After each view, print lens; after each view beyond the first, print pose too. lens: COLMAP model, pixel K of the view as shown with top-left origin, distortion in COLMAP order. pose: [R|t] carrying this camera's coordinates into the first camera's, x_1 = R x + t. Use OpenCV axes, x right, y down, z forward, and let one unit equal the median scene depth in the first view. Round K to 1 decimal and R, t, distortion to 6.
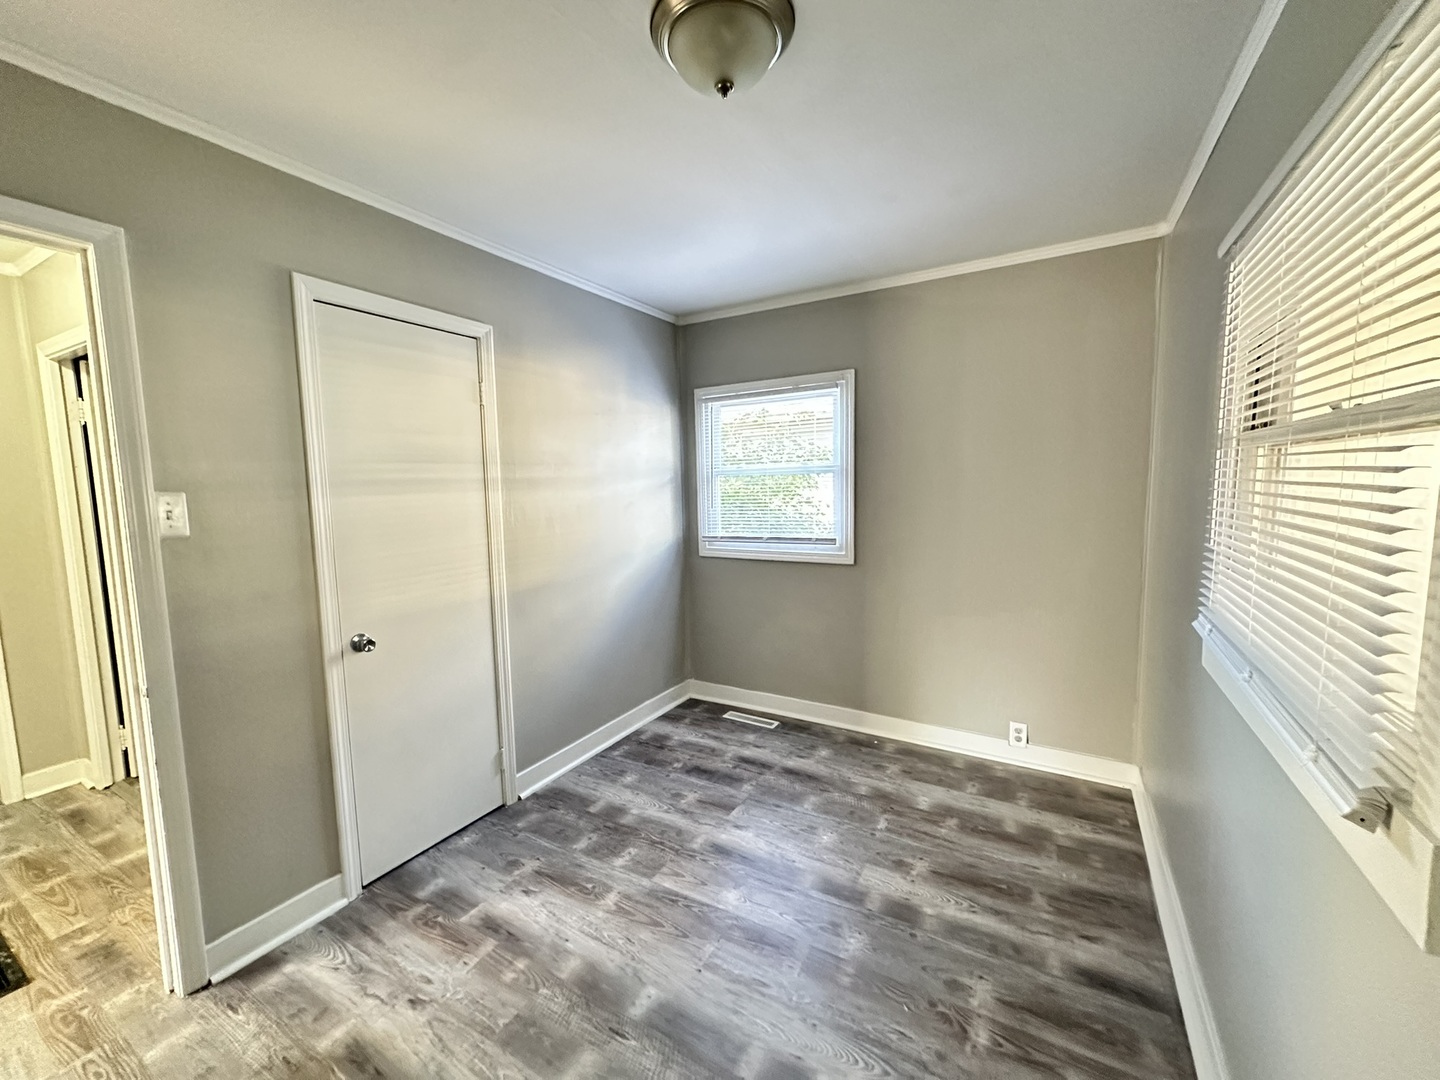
lens RADIAL K [[576.7, 0, 718.6], [0, 576.7, 540.3], [0, 0, 1]] dist [-0.004320, 0.002273]
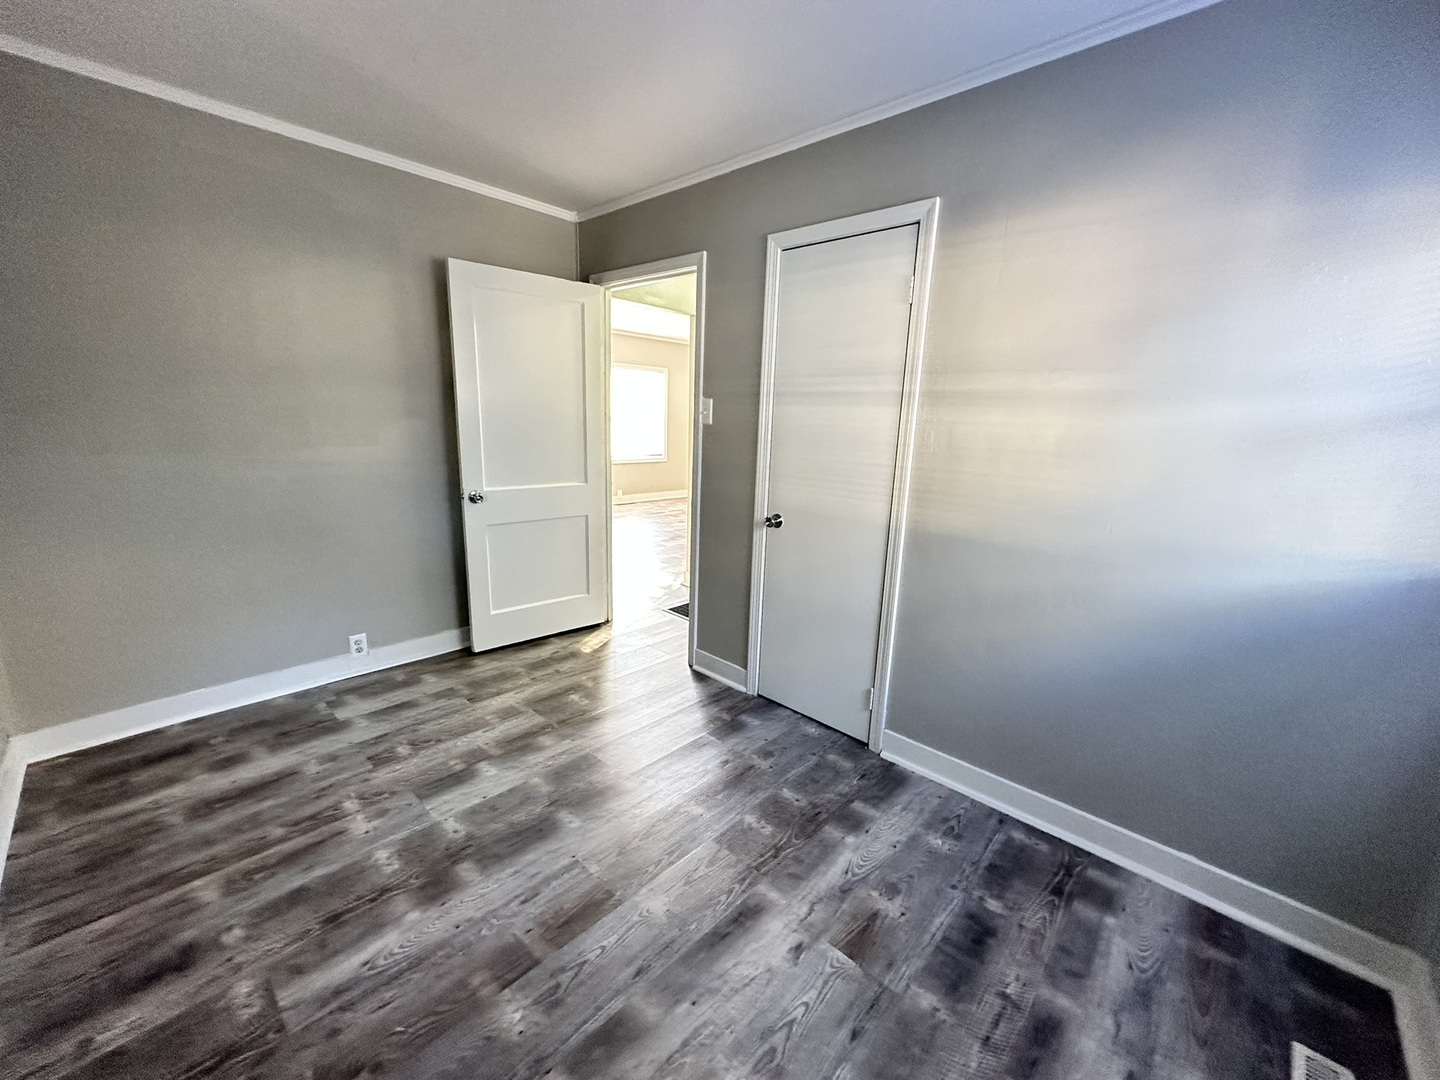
lens RADIAL K [[576.7, 0, 718.6], [0, 576.7, 540.3], [0, 0, 1]] dist [-0.004320, 0.002273]
pose [[-0.228722, 0.219132, -0.948508, 0.646809], [-0.128844, 0.958950, 0.252614, -0.090808], [0.964928, 0.179987, -0.191099, 1.122972]]
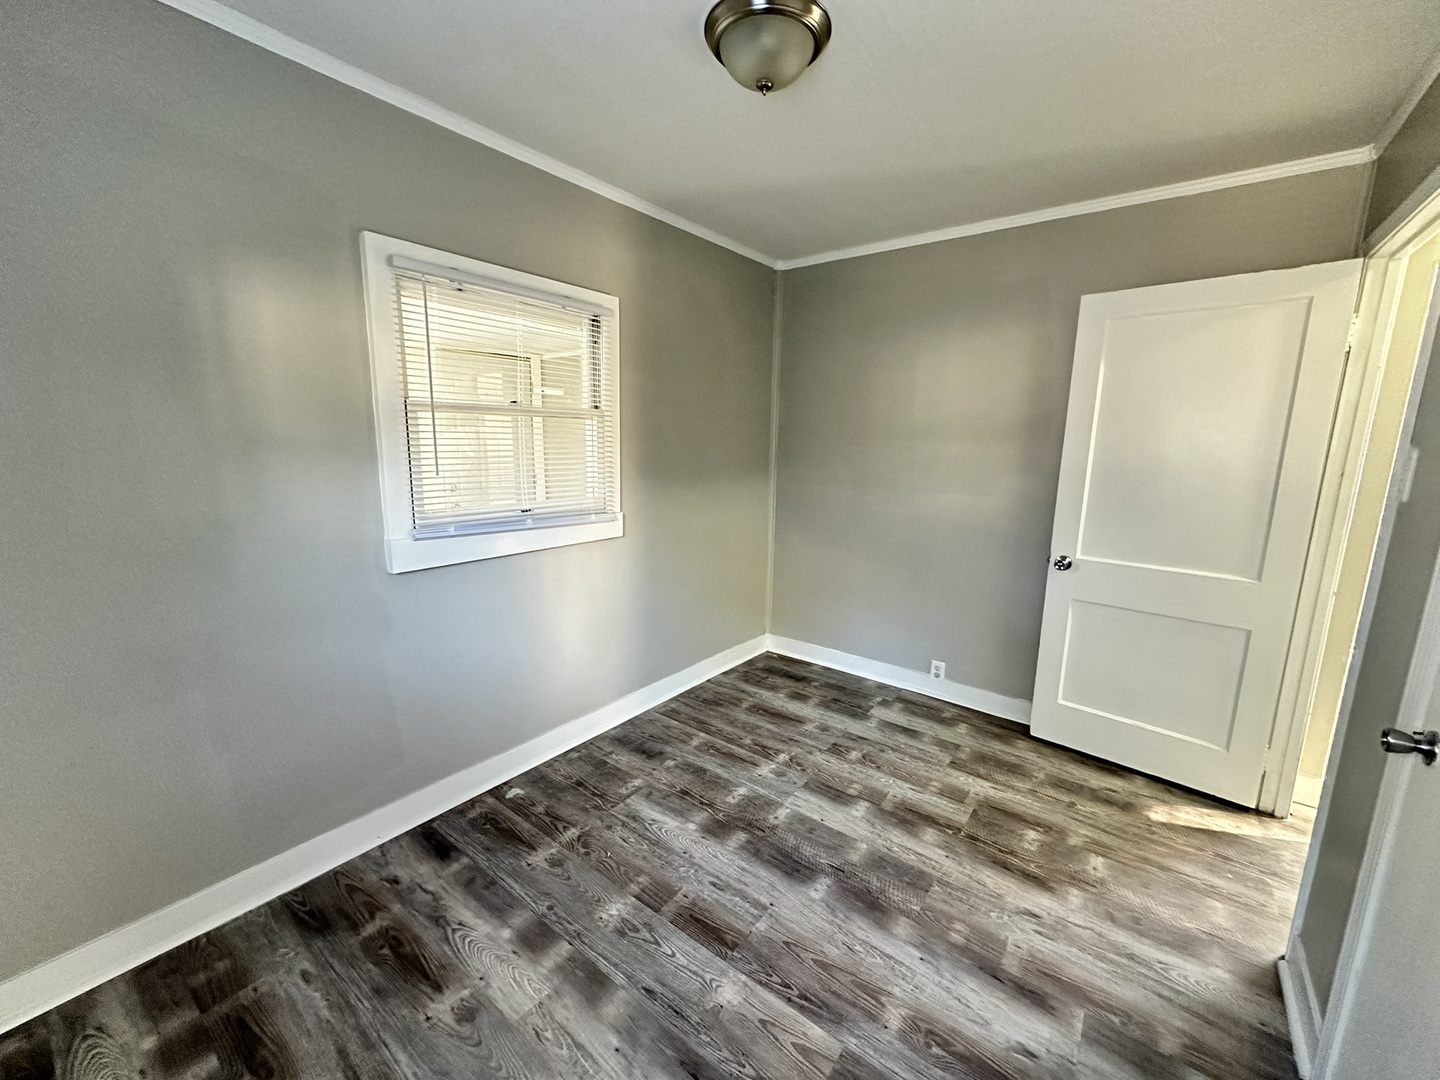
lens RADIAL K [[576.7, 0, 718.6], [0, 576.7, 540.3], [0, 0, 1]] dist [-0.004320, 0.002273]
pose [[-0.990940, -0.024741, 0.132010, -0.049268], [0.012775, 0.961067, 0.276021, -0.151903], [-0.133699, 0.275207, -0.952043, 1.518486]]
